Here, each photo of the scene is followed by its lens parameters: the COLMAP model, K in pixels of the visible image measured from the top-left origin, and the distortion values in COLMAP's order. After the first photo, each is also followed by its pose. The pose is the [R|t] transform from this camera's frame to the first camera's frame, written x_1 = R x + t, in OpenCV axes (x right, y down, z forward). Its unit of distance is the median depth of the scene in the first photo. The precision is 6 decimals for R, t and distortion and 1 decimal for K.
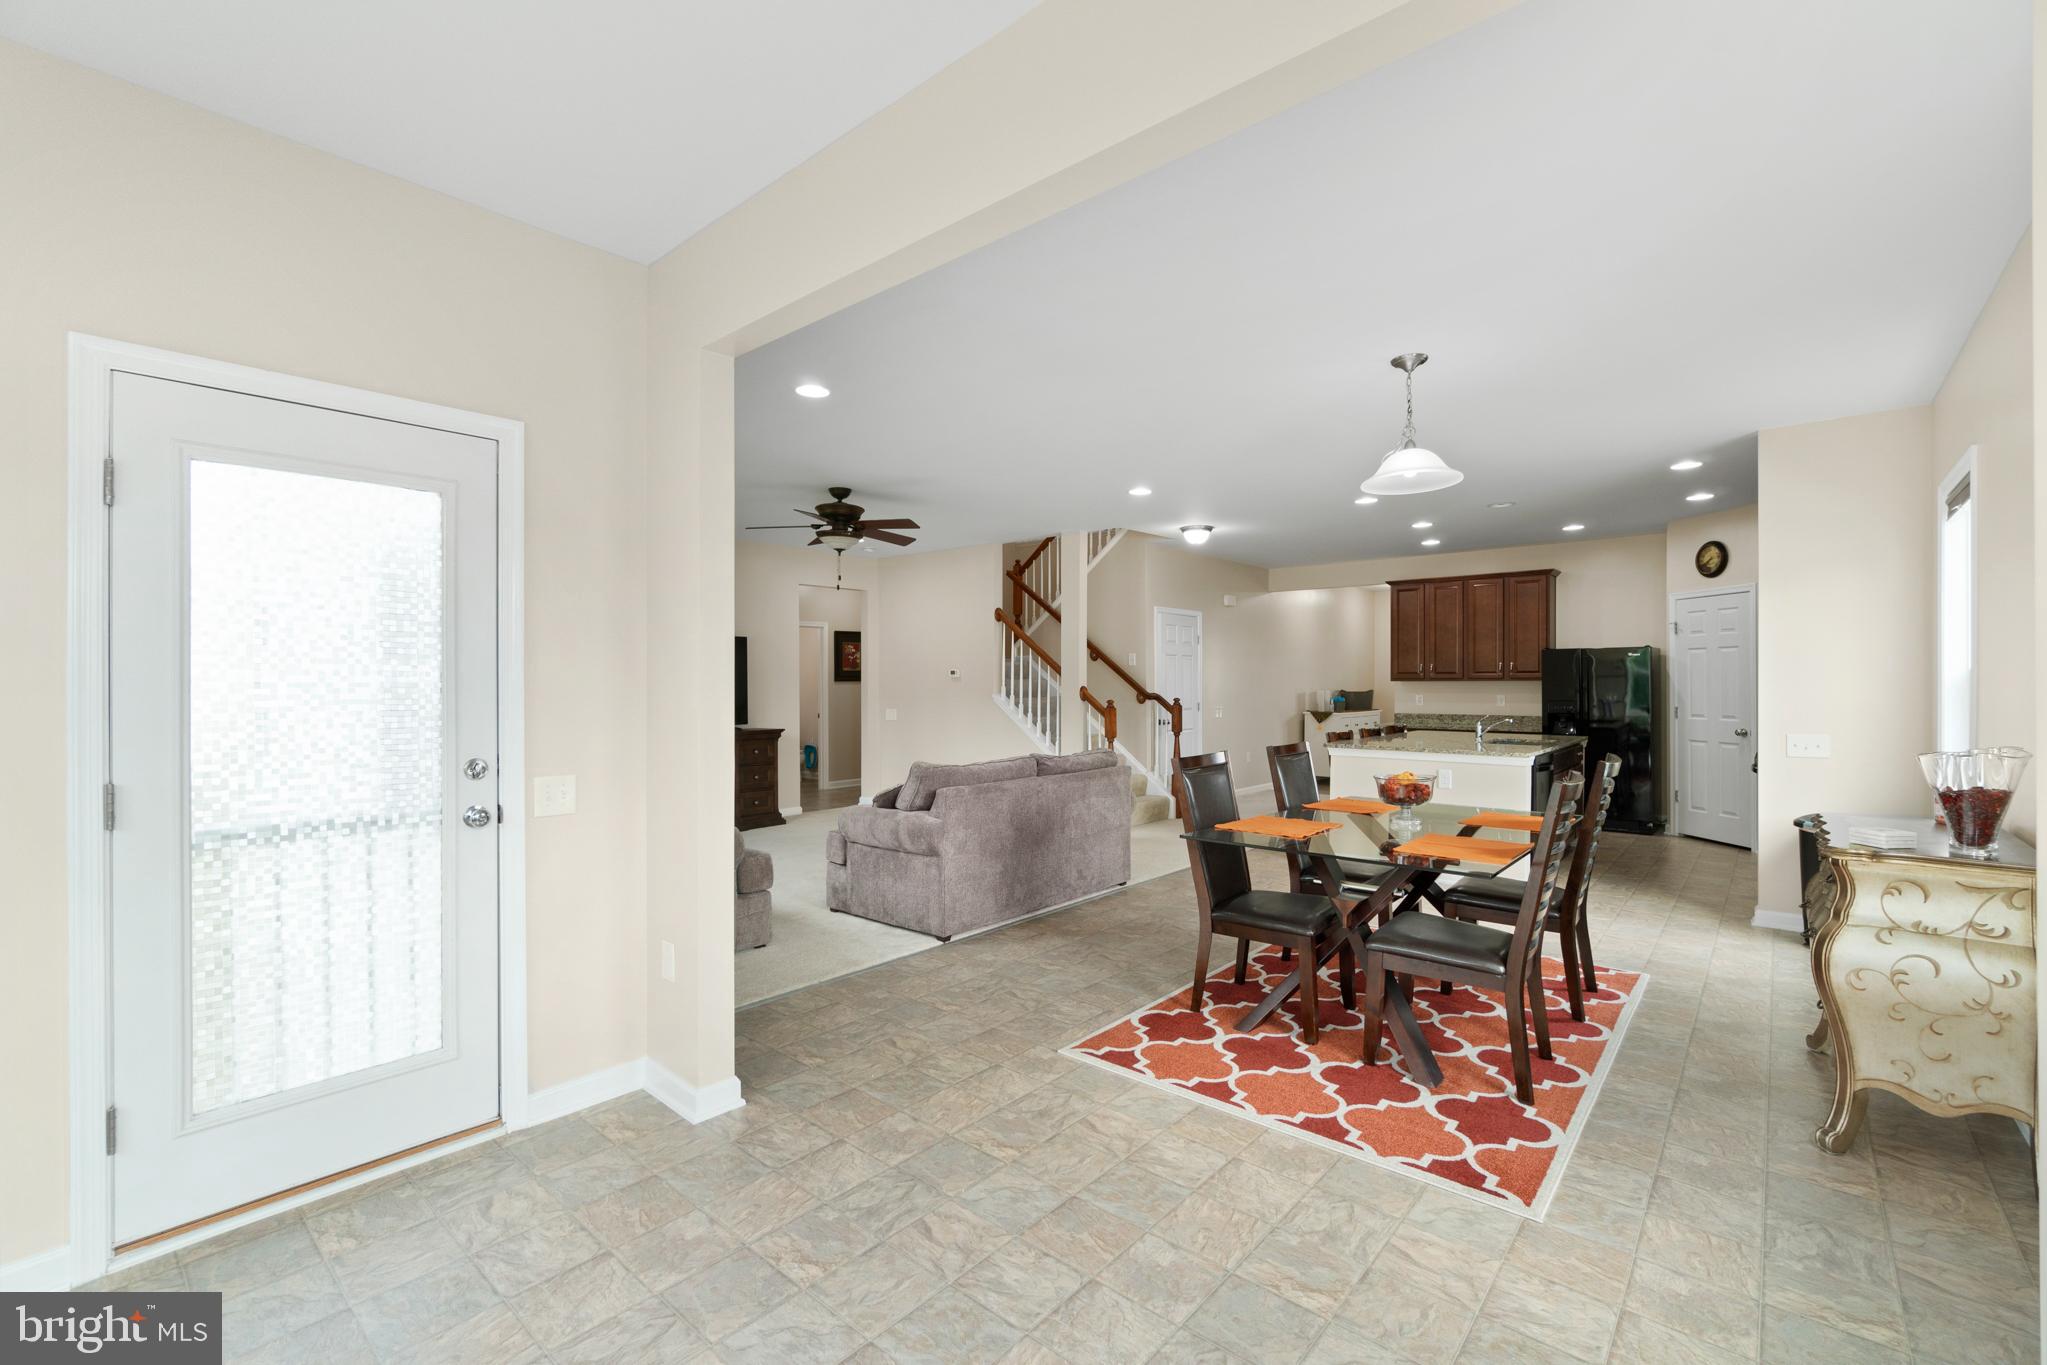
lens RADIAL K [[877.8, 0, 1023.2], [0, 877.8, 694.4], [0, 0, 1]] dist [-0.000982, -0.000096]
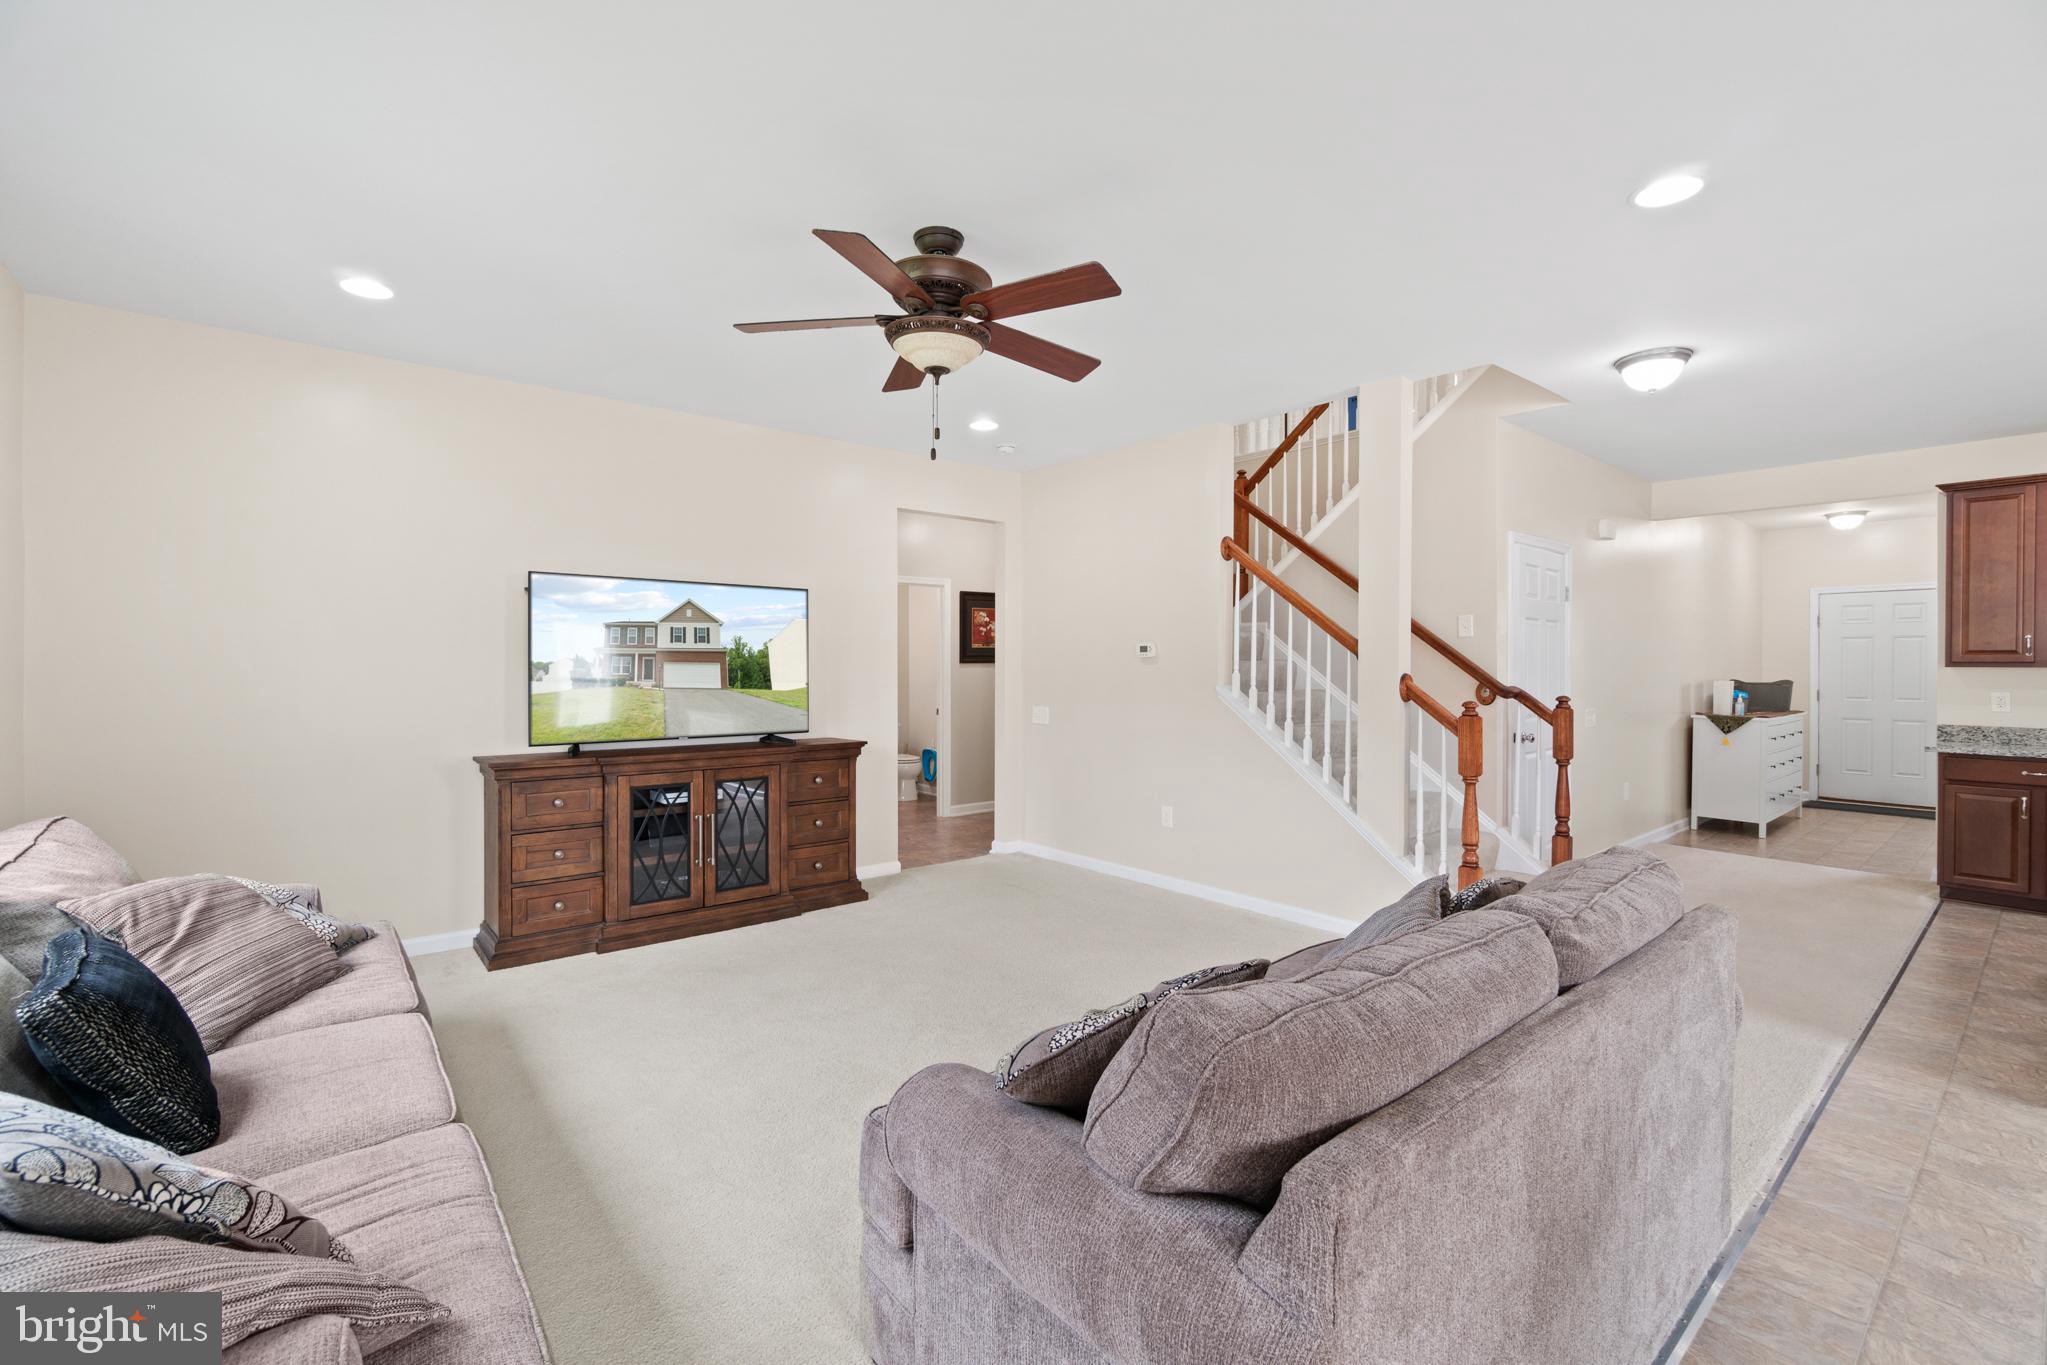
lens RADIAL K [[877.8, 0, 1023.2], [0, 877.8, 694.4], [0, 0, 1]] dist [-0.000982, -0.000096]
pose [[0.987172, 0.009955, -0.159353, -0.067327], [-0.006904, 0.999782, 0.019686, -0.005341], [0.159514, -0.018334, 0.987025, 0.407463]]
